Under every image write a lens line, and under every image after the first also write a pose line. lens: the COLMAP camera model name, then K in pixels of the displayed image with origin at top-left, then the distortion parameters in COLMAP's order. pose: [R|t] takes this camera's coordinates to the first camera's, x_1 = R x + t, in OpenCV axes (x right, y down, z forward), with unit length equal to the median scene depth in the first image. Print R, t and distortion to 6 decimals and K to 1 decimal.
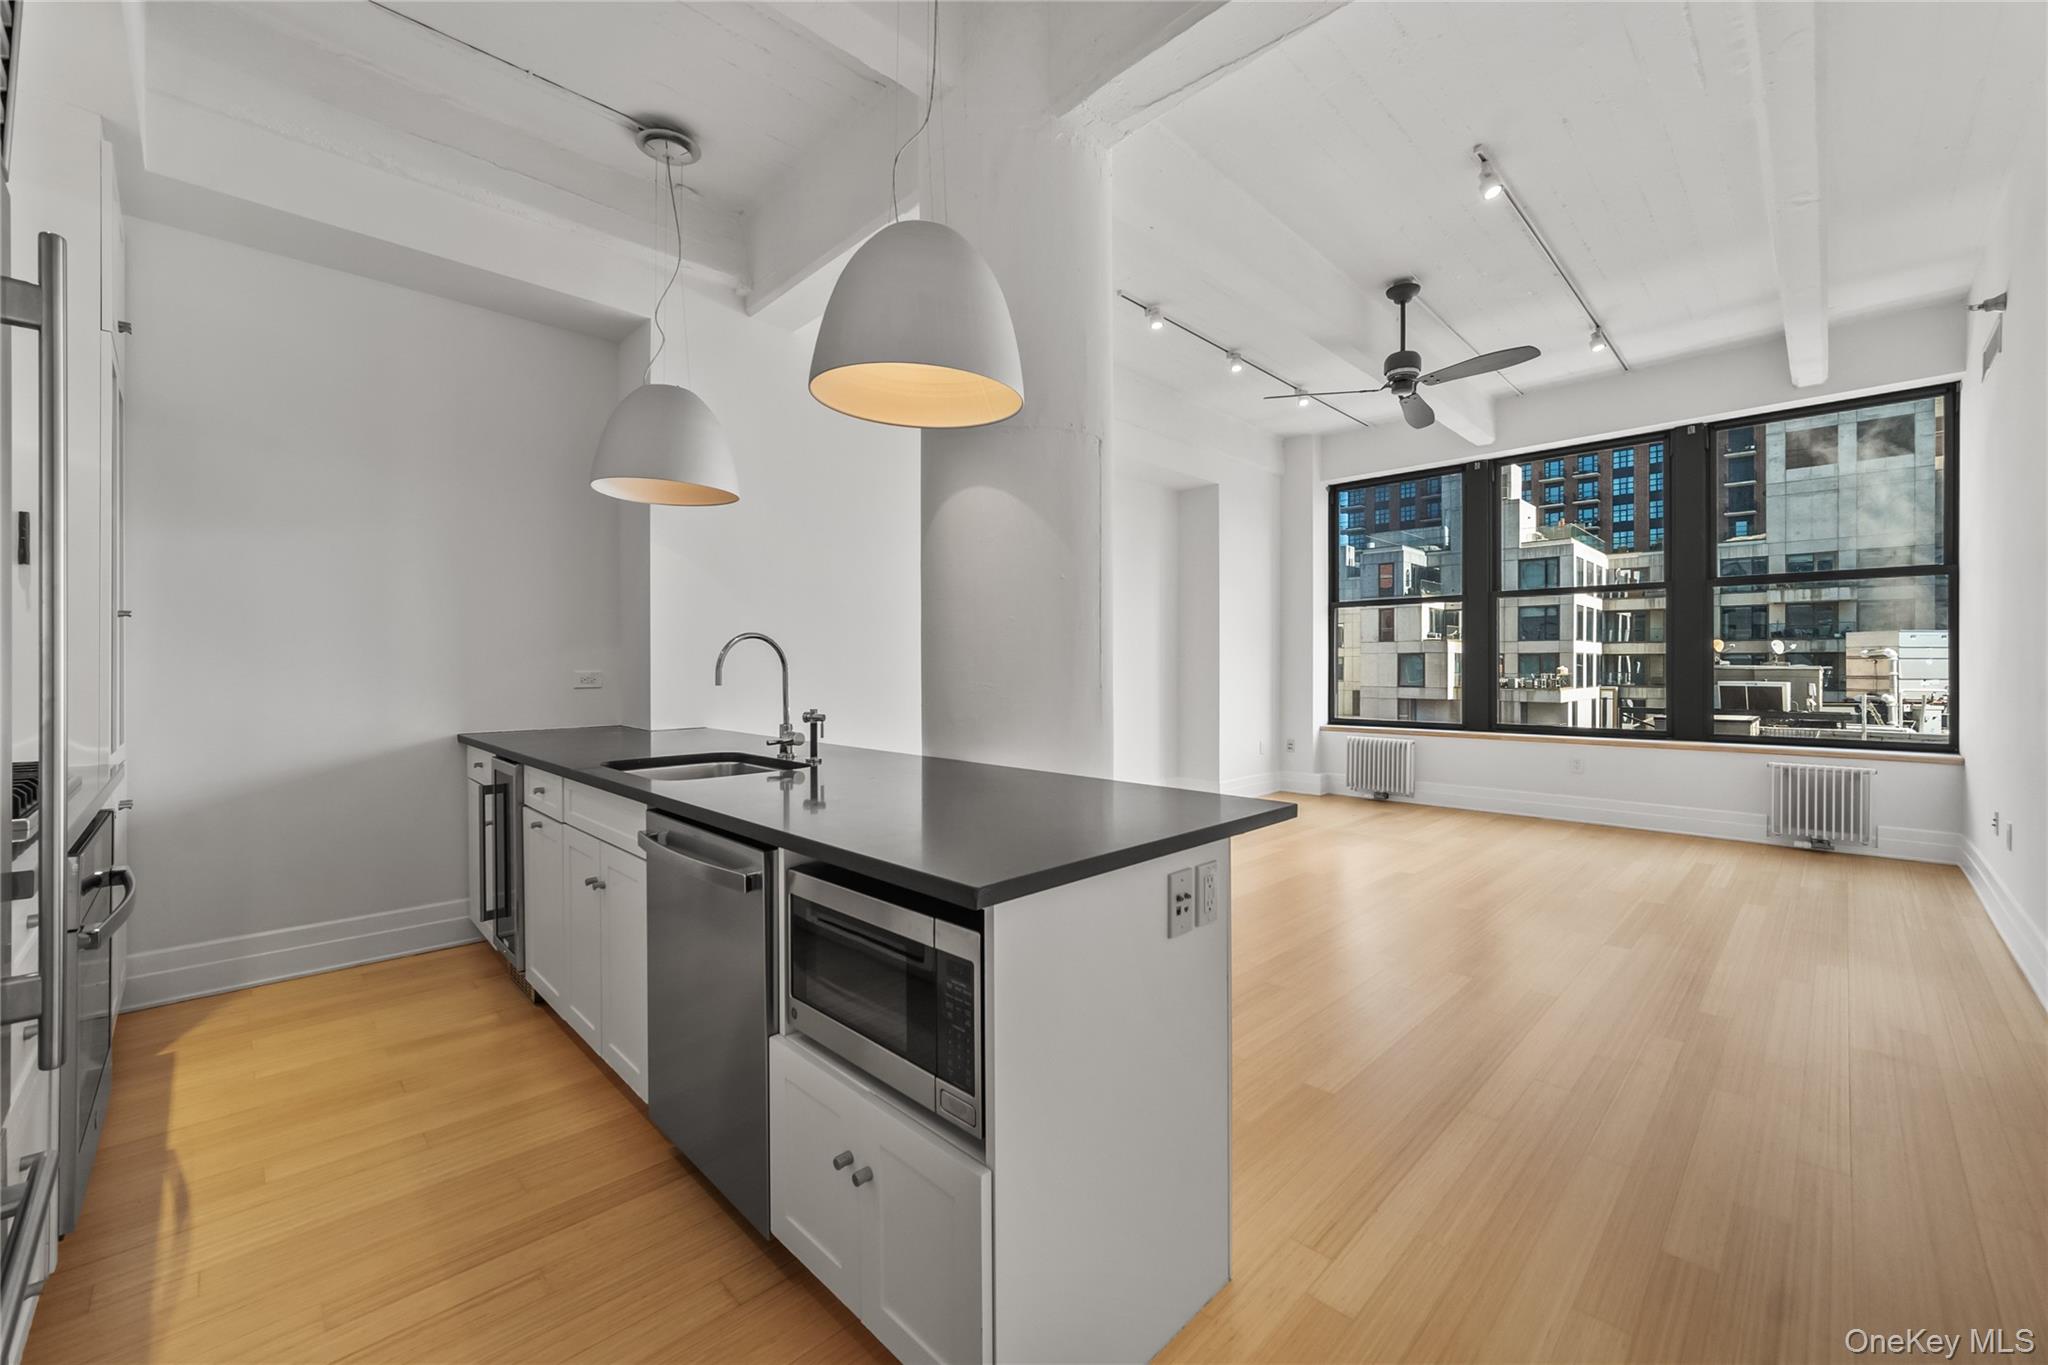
lens RADIAL K [[811.9, 0, 1021.4], [0, 811.9, 672.3], [0, 0, 1]] dist [-0.001208, 0.000589]
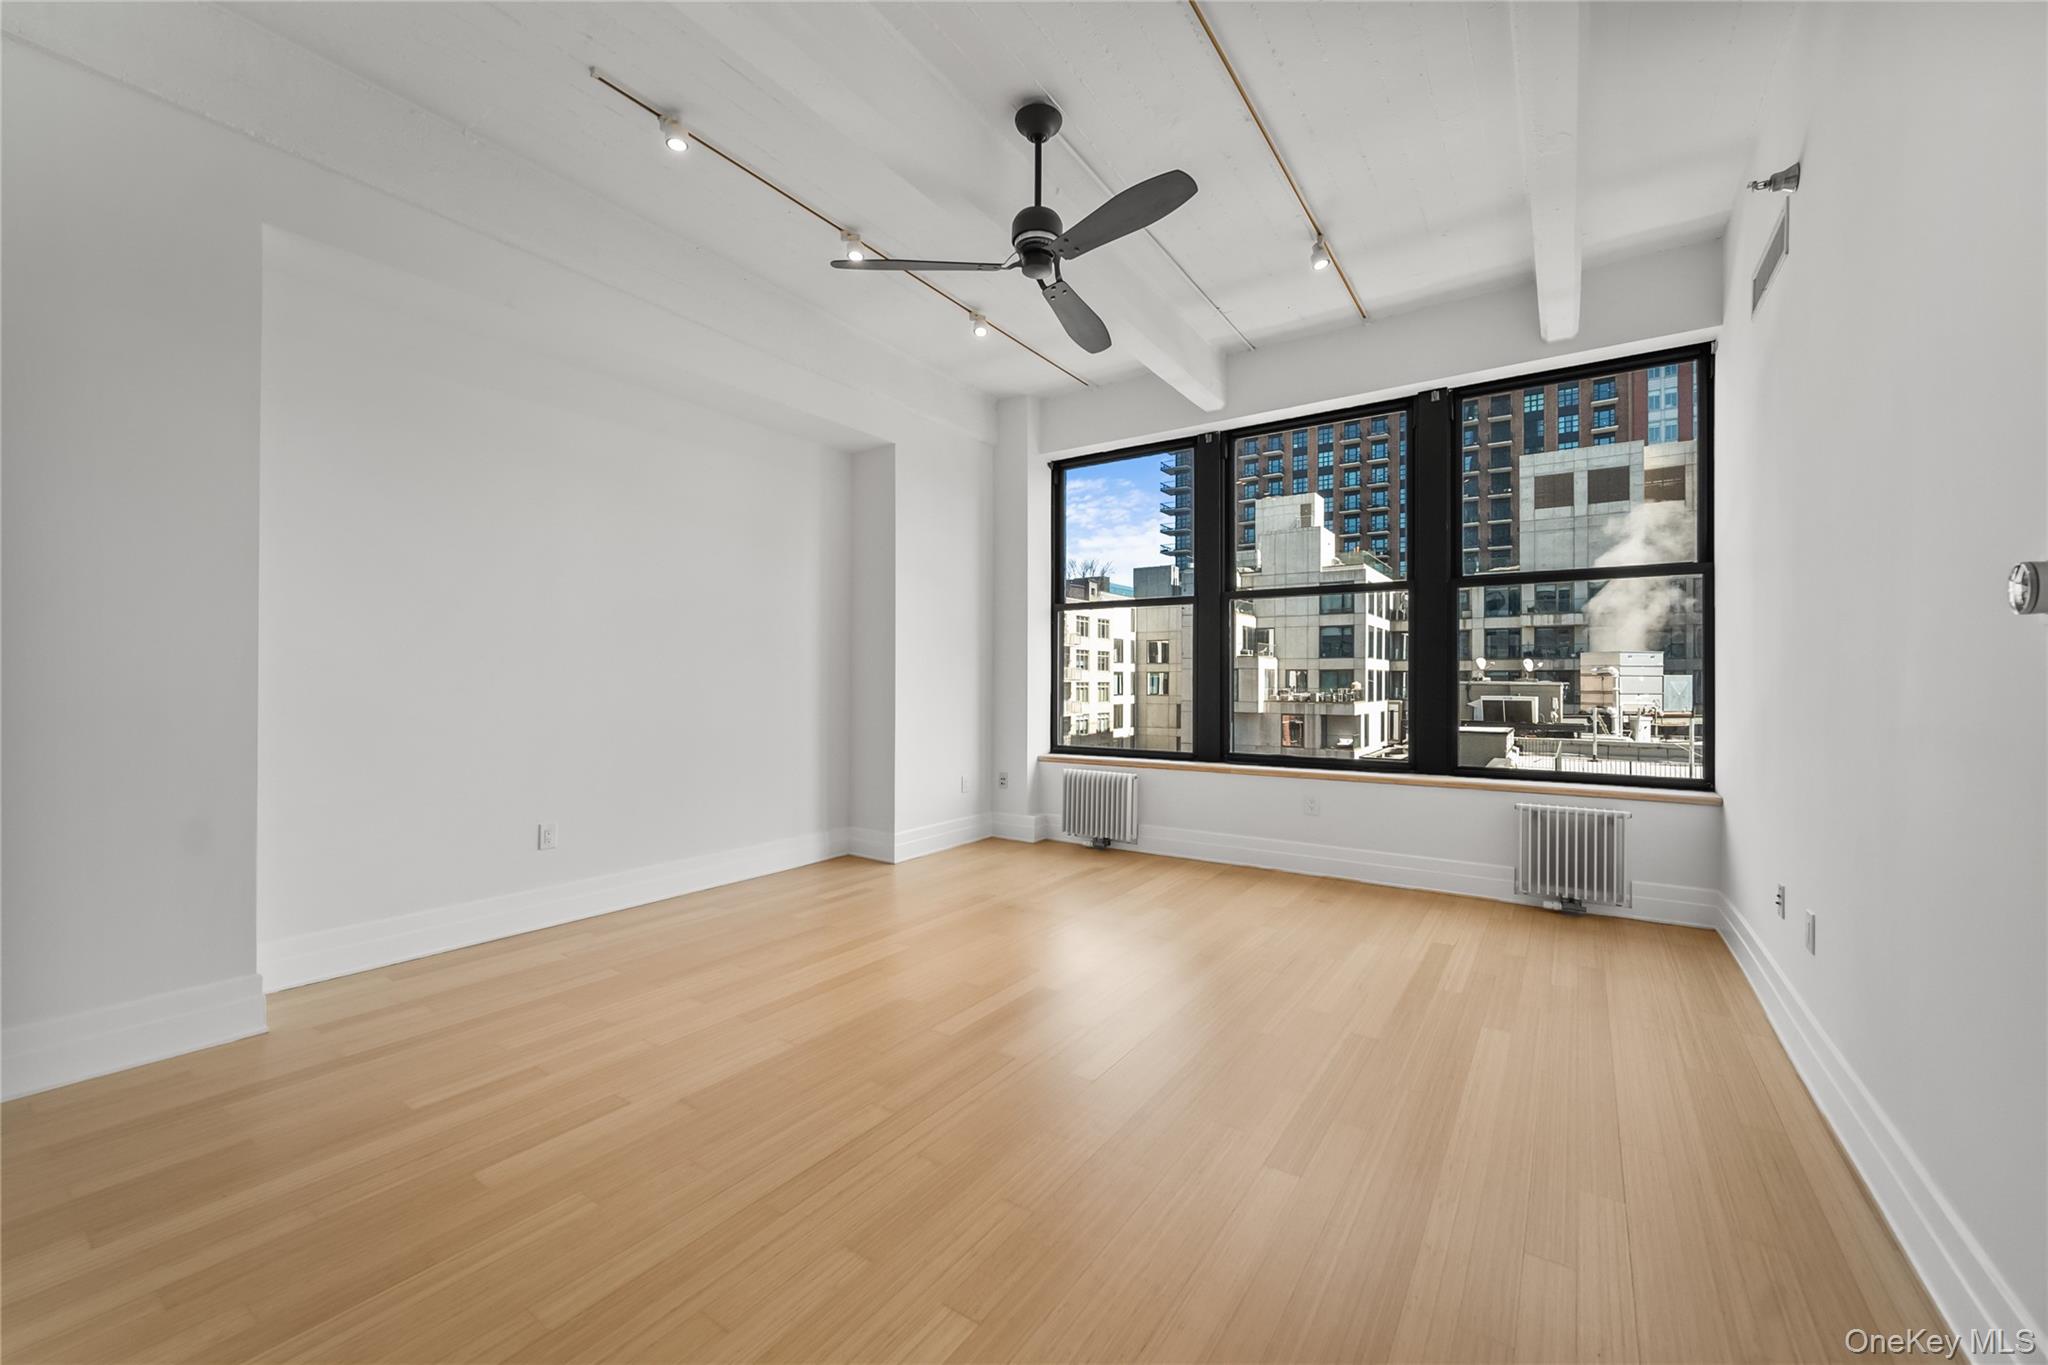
lens RADIAL K [[802.2, 0, 1024.0], [0, 802.2, 682.5], [0, 0, 1]] dist [-0.000247, -0.000695]
pose [[0.982249, 0.002777, 0.187560, 0.046221], [-0.001926, 0.999987, -0.004722, -0.000668], [-0.187570, 0.004277, 0.982242, 0.049015]]
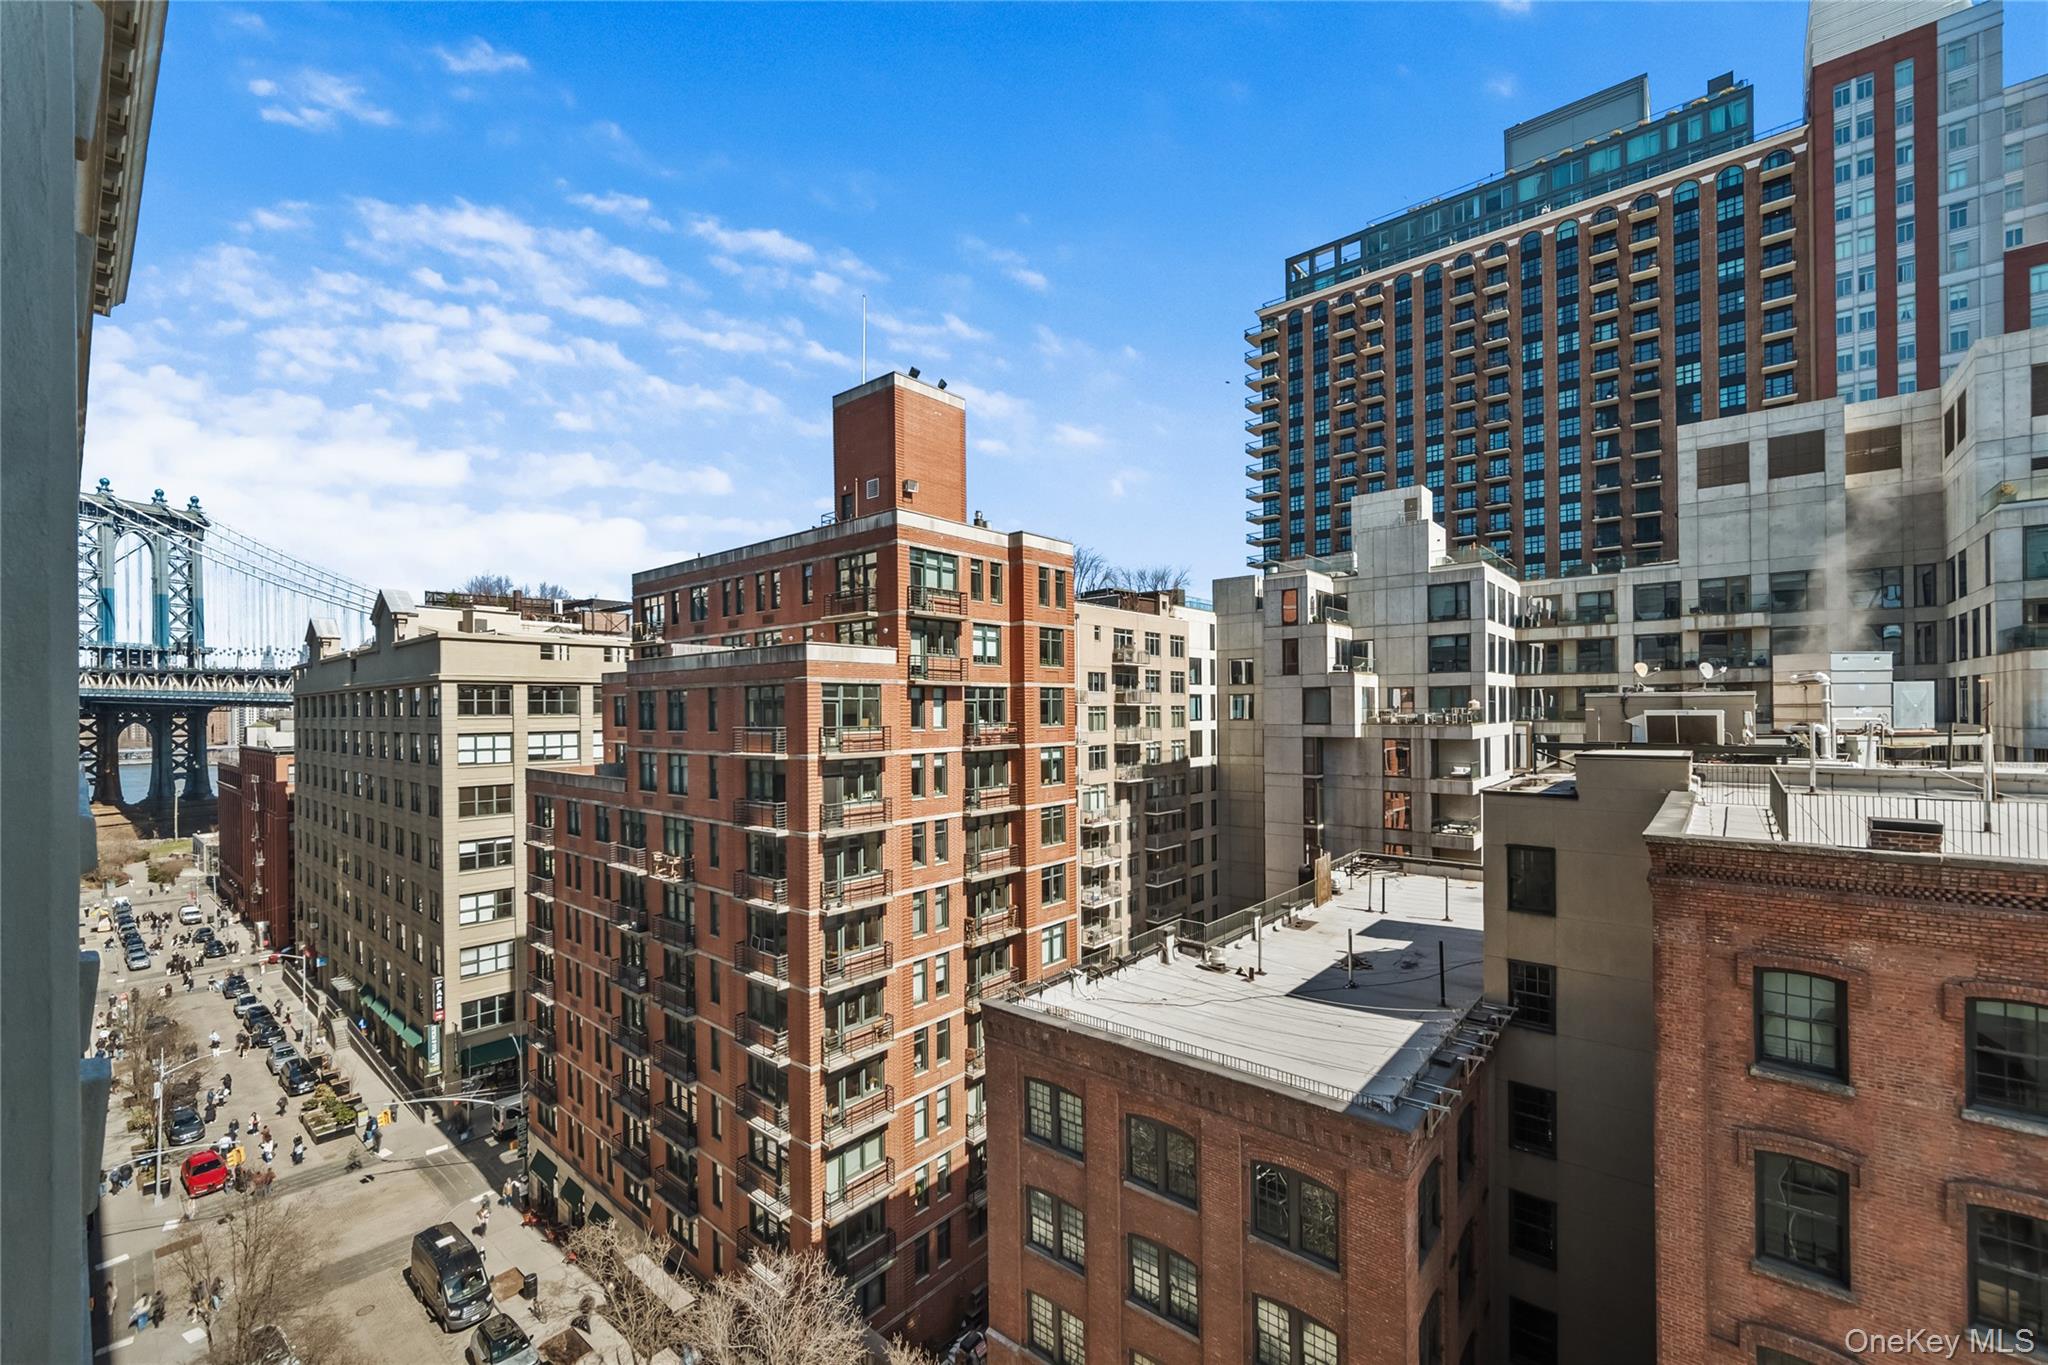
lens RADIAL K [[813.8, 0, 1029.3], [0, 813.8, 717.7], [0, 0, 1]] dist [-0.000041, 0.000327]
pose [[0.996592, -0.011565, 0.081674, 0.134237], [0.011517, 0.999933, 0.001055, 0.009360], [-0.081681, -0.000111, 0.996659, 0.184605]]
